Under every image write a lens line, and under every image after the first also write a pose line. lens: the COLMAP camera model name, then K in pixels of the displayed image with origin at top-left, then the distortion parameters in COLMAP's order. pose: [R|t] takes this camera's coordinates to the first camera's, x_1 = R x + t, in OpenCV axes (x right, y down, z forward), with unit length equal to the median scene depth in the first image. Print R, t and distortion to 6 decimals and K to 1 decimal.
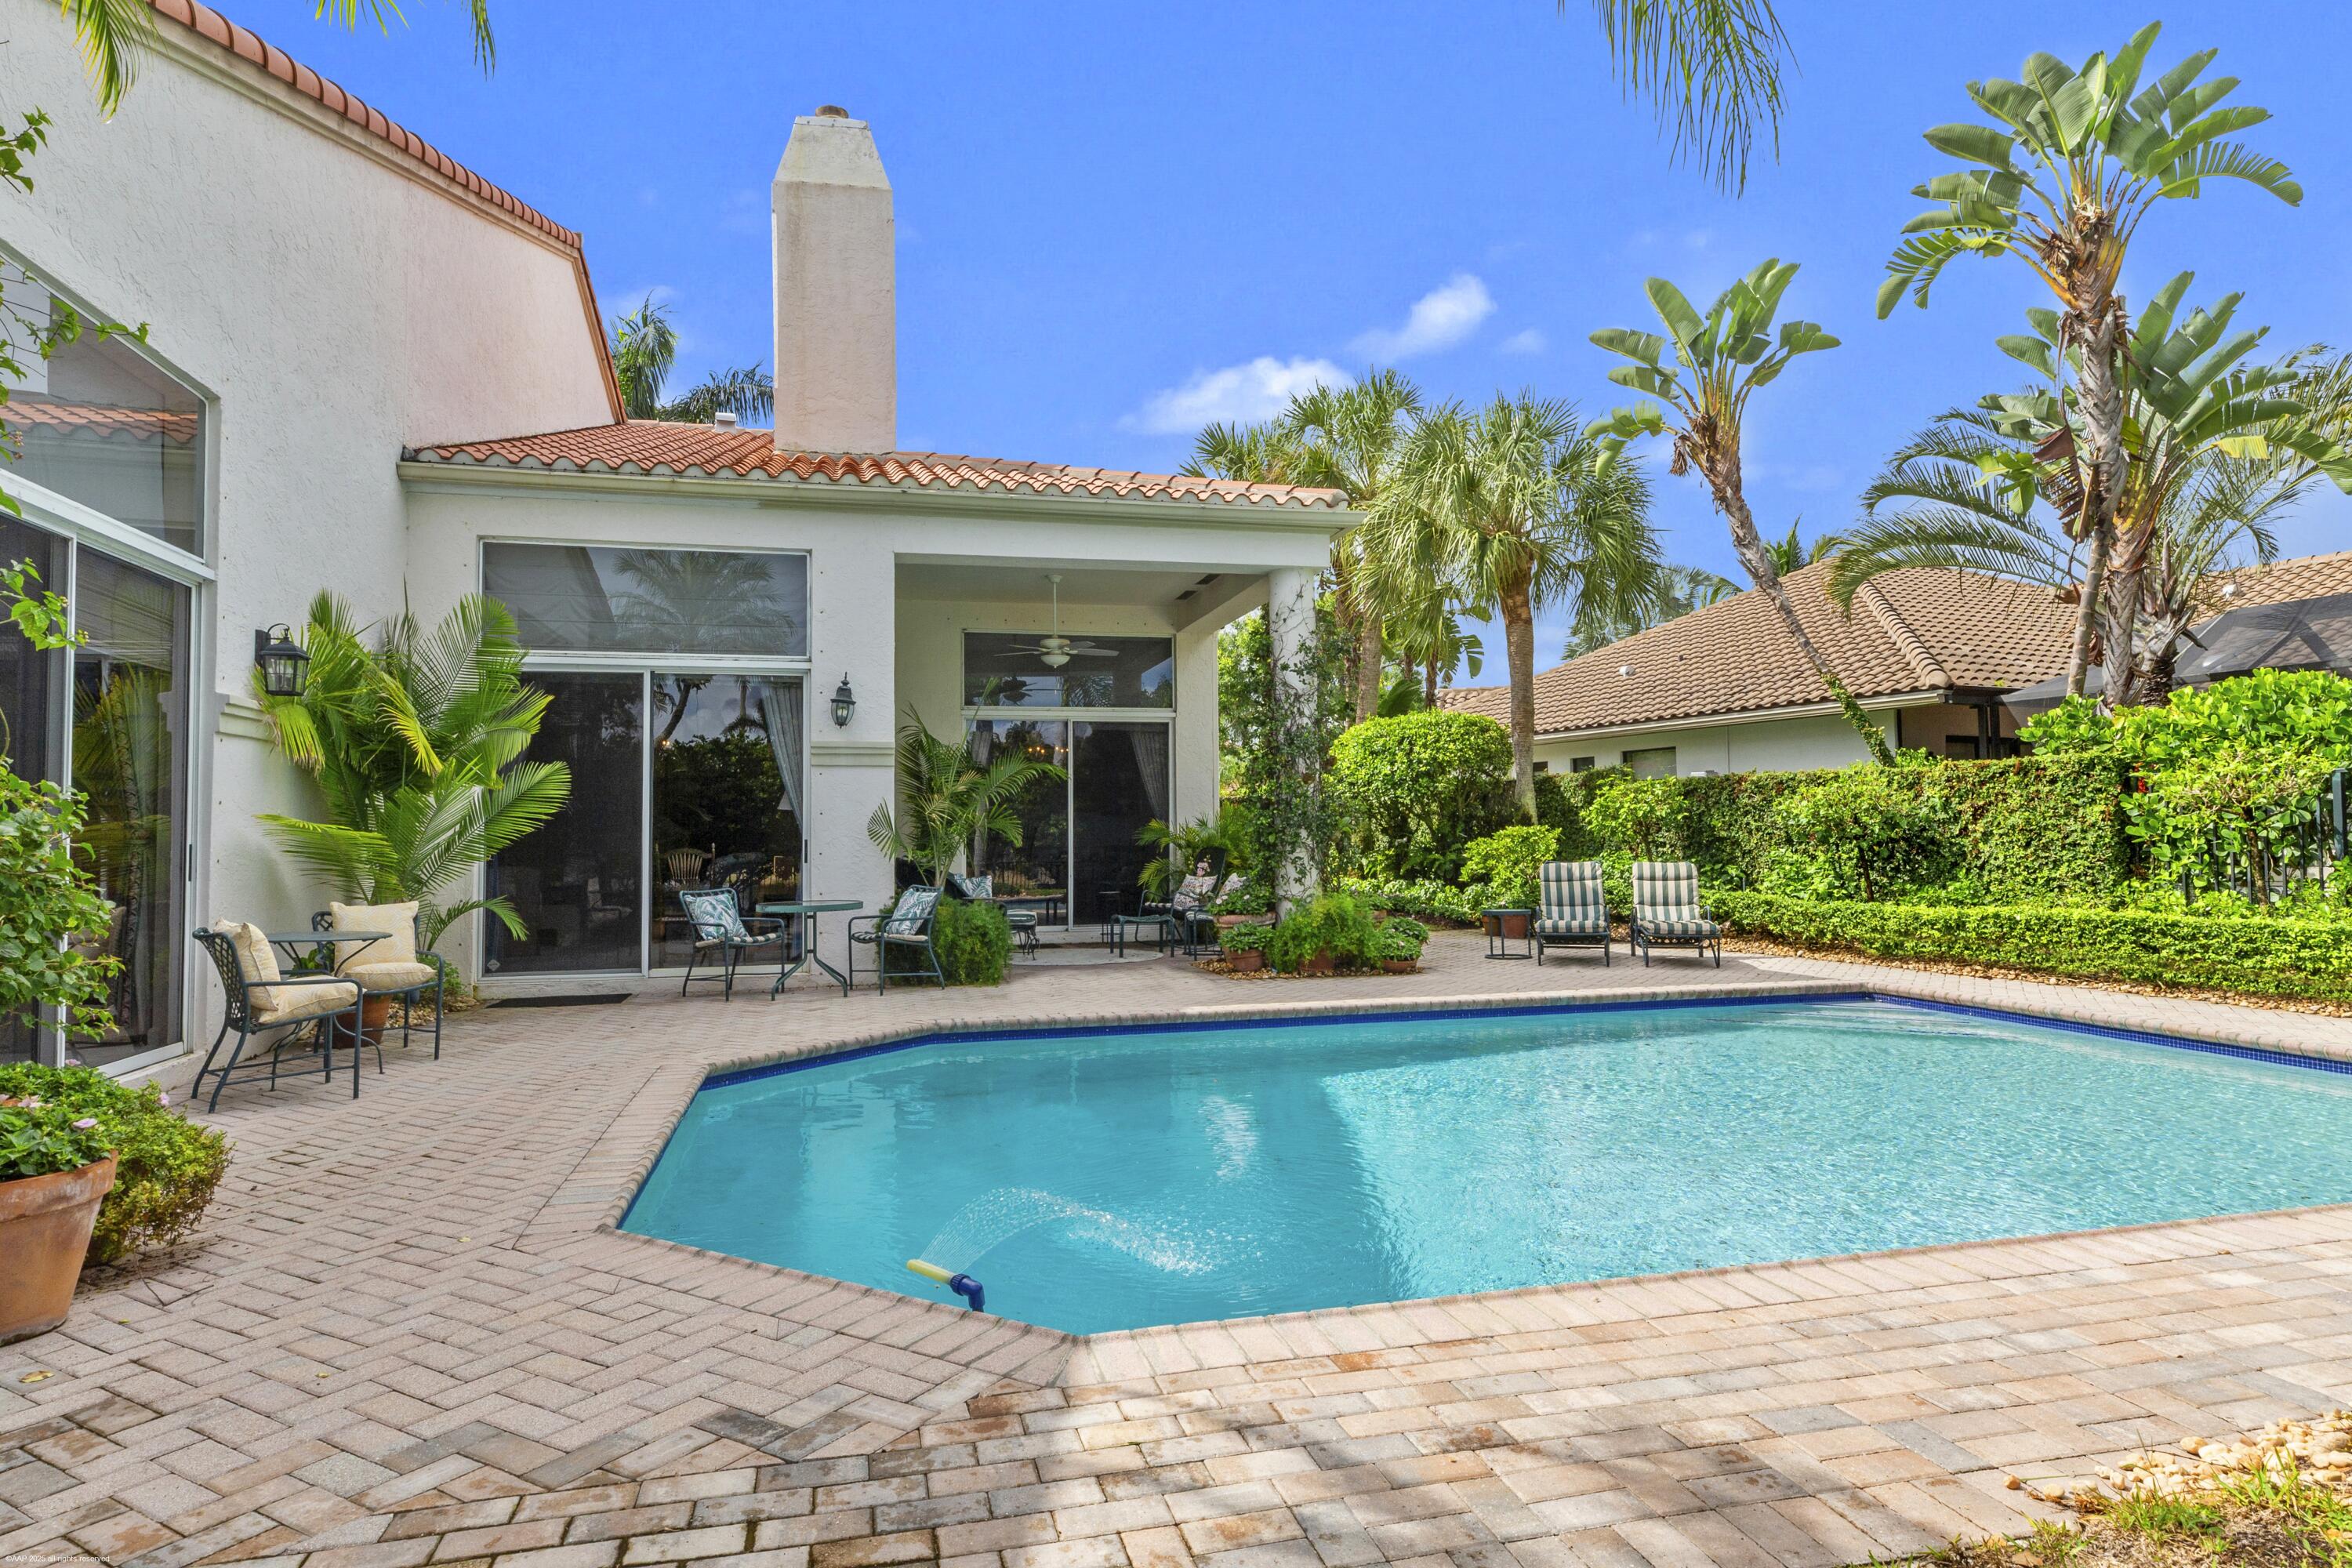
lens RADIAL K [[1345.9, 0, 1176.0], [0, 1345.9, 784.0], [0, 0, 1]] dist [-0.000409, -0.000034]
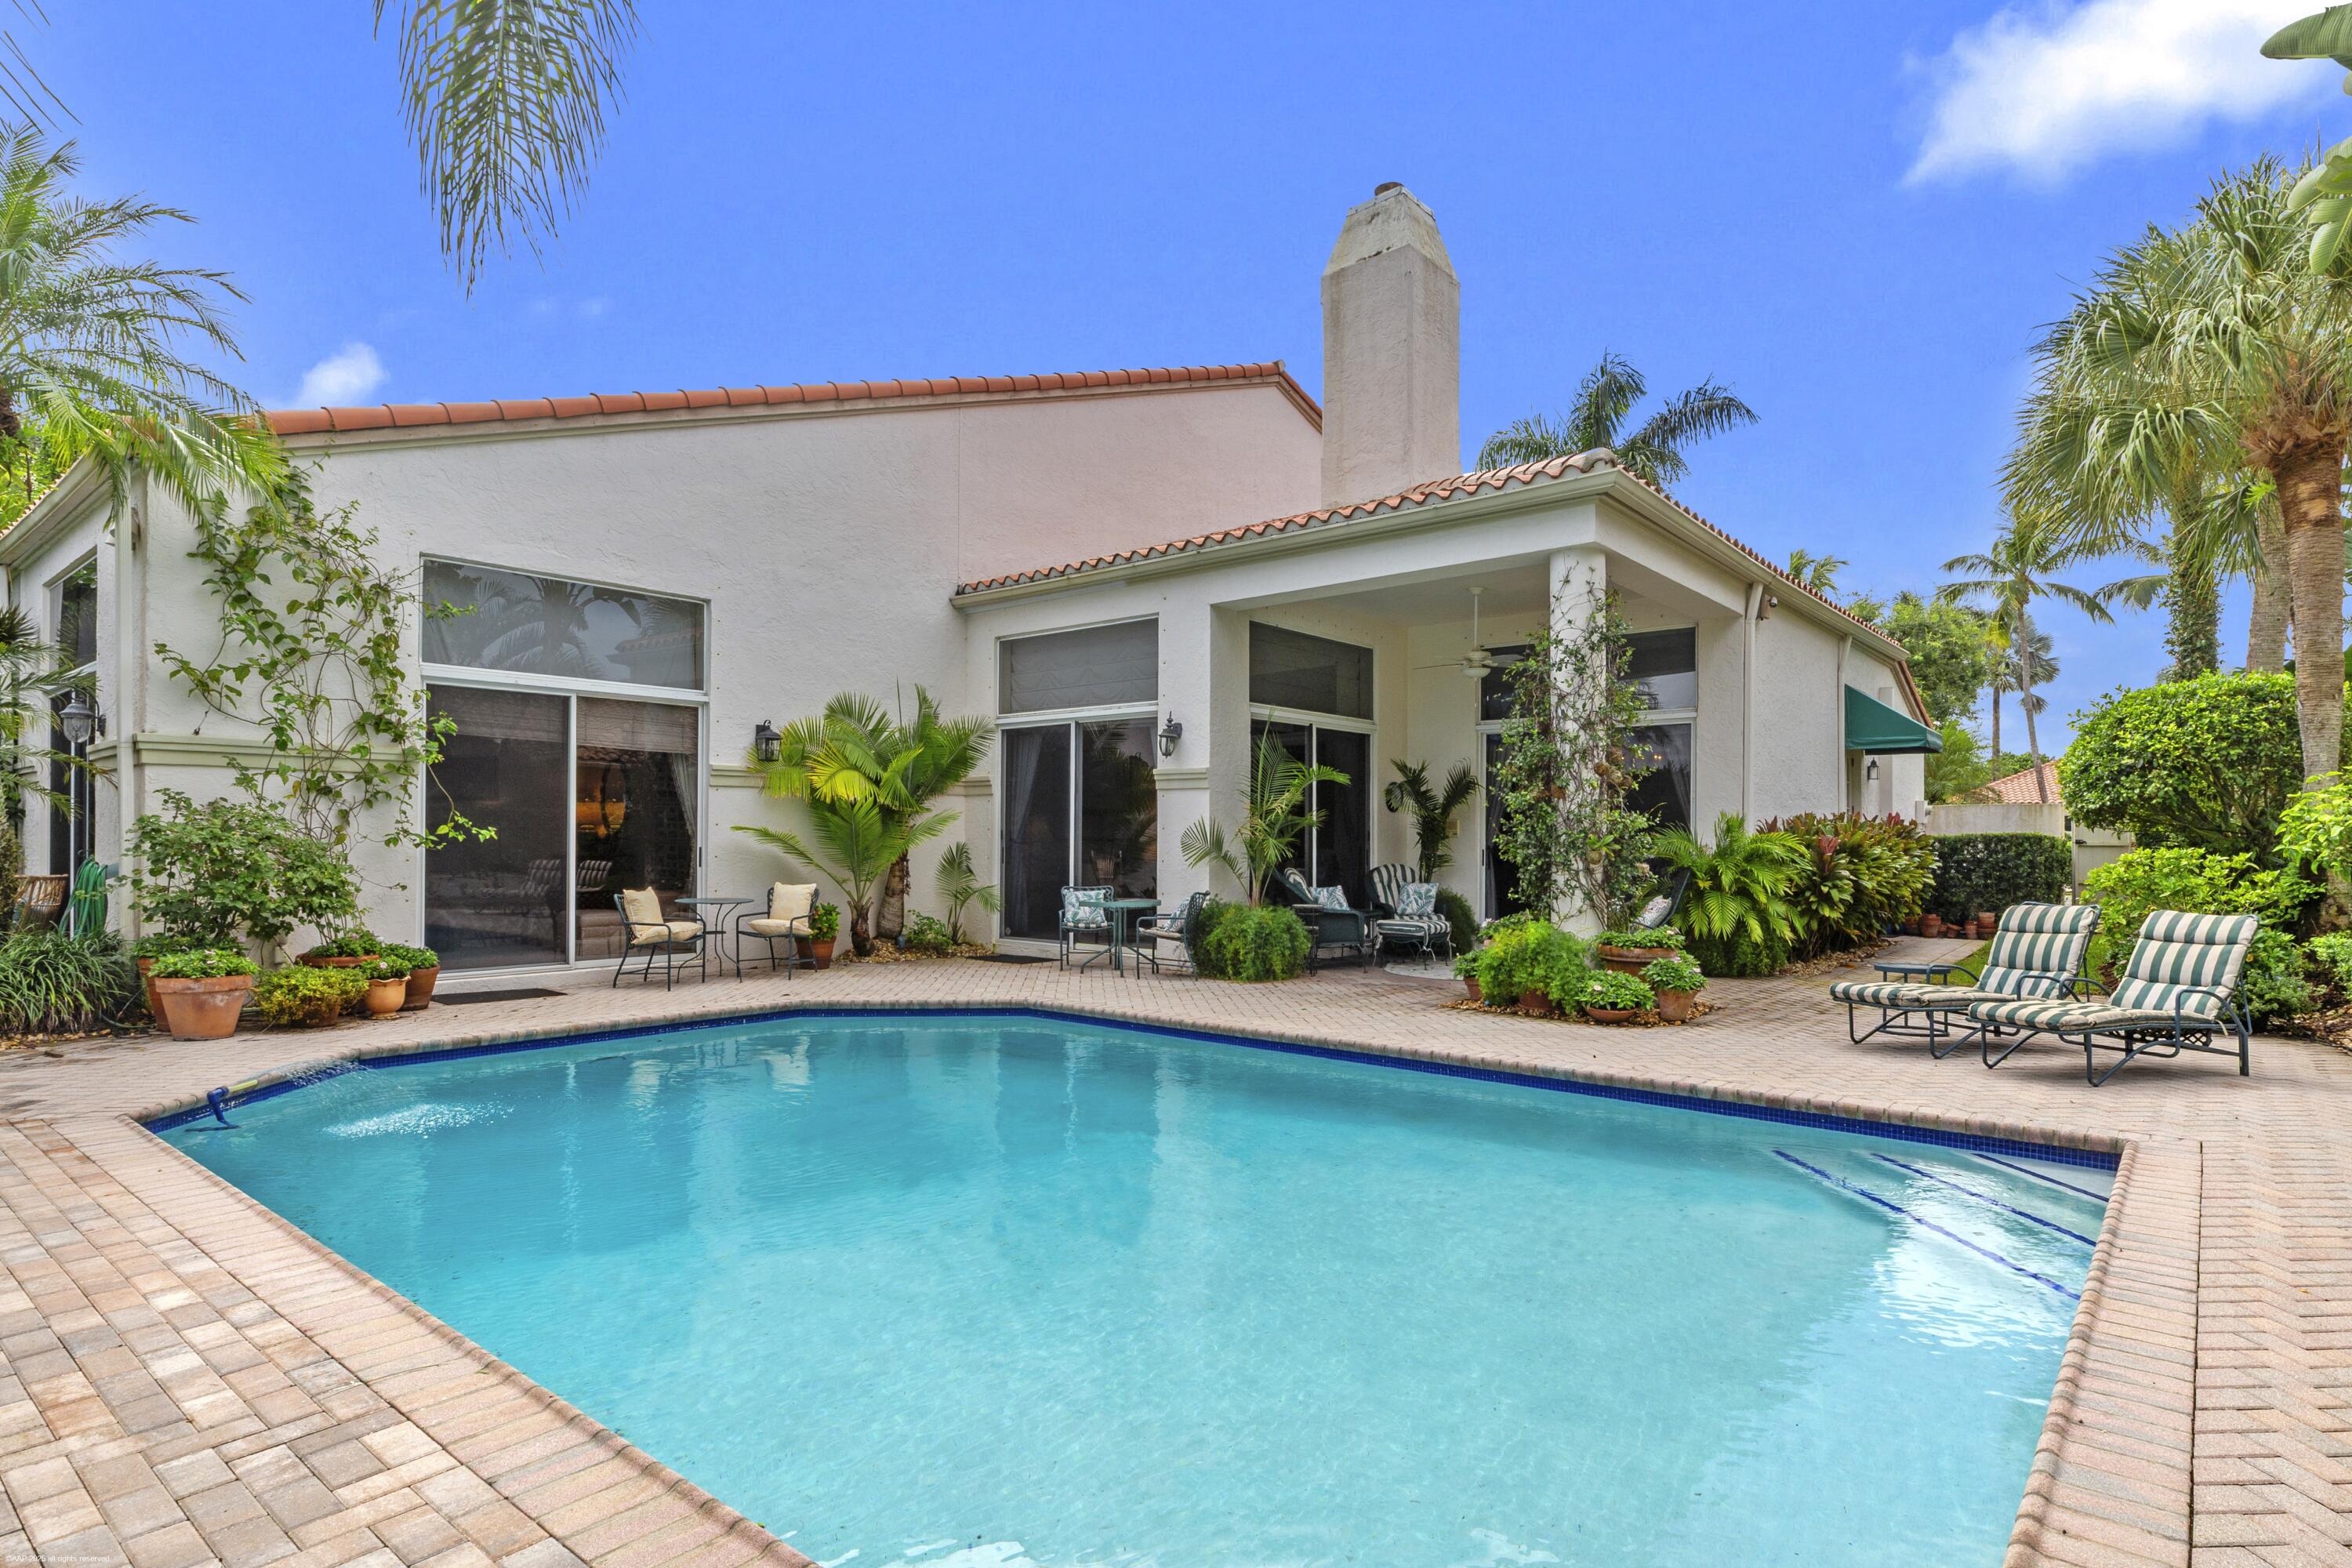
lens RADIAL K [[1230.9, 0, 1177.5], [0, 1230.9, 842.2], [0, 0, 1]] dist [-0.000050, -0.000118]
pose [[0.587334, 0.011727, -0.809259, 0.697582], [0.024359, 0.999186, 0.032159, -0.001914], [0.808978, -0.038600, 0.586571, 0.371812]]
